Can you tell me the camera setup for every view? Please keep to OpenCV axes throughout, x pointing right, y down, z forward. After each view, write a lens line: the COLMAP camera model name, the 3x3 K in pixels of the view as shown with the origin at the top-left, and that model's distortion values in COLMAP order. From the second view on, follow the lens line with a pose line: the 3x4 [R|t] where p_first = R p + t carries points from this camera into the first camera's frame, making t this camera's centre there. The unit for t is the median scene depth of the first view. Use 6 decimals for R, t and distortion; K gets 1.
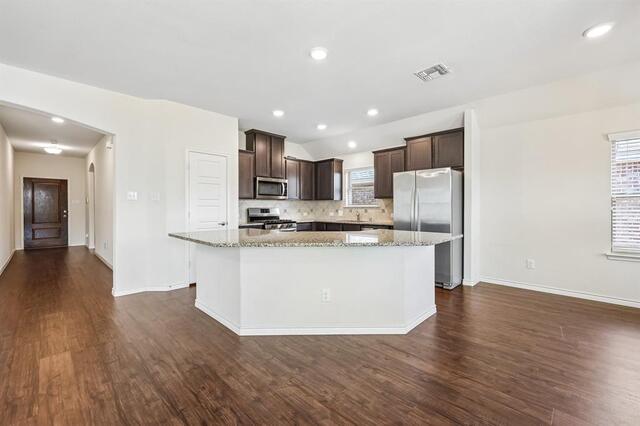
lens RADIAL K [[271.0, 0, 319.7], [0, 271.0, 210.4], [0, 0, 1]] dist [-0.000207, 0.000148]
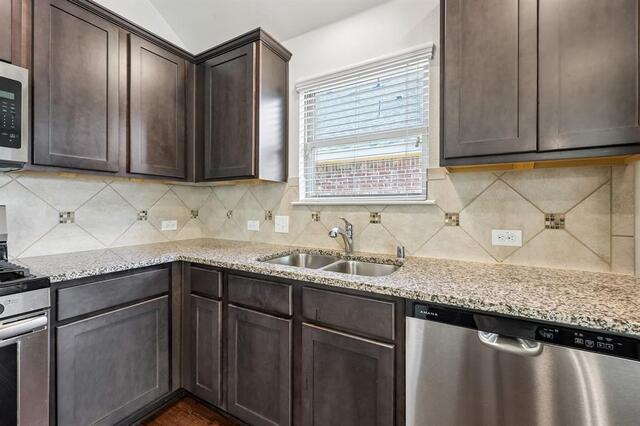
lens RADIAL K [[271.0, 0, 320.3], [0, 271.0, 206.9], [0, 0, 1]] dist [-0.000207, 0.000148]
pose [[0.969113, 0.004289, 0.246578, 0.043852], [-0.001642, 0.999939, -0.010941, -0.005695], [-0.246610, 0.010198, 0.969061, 0.696576]]
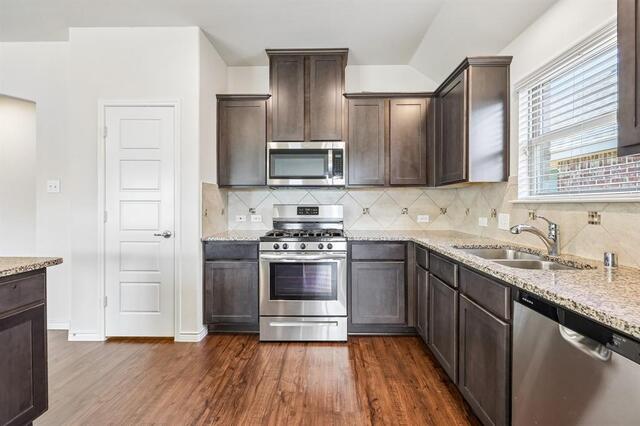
lens RADIAL K [[271.0, 0, 320.5], [0, 271.0, 207.8], [0, 0, 1]] dist [-0.000207, 0.000148]
pose [[0.676796, 0.010243, -0.736099, 0.171807], [-0.009448, 0.999942, 0.005228, -0.005521], [0.736110, 0.003416, 0.676854, 0.622741]]
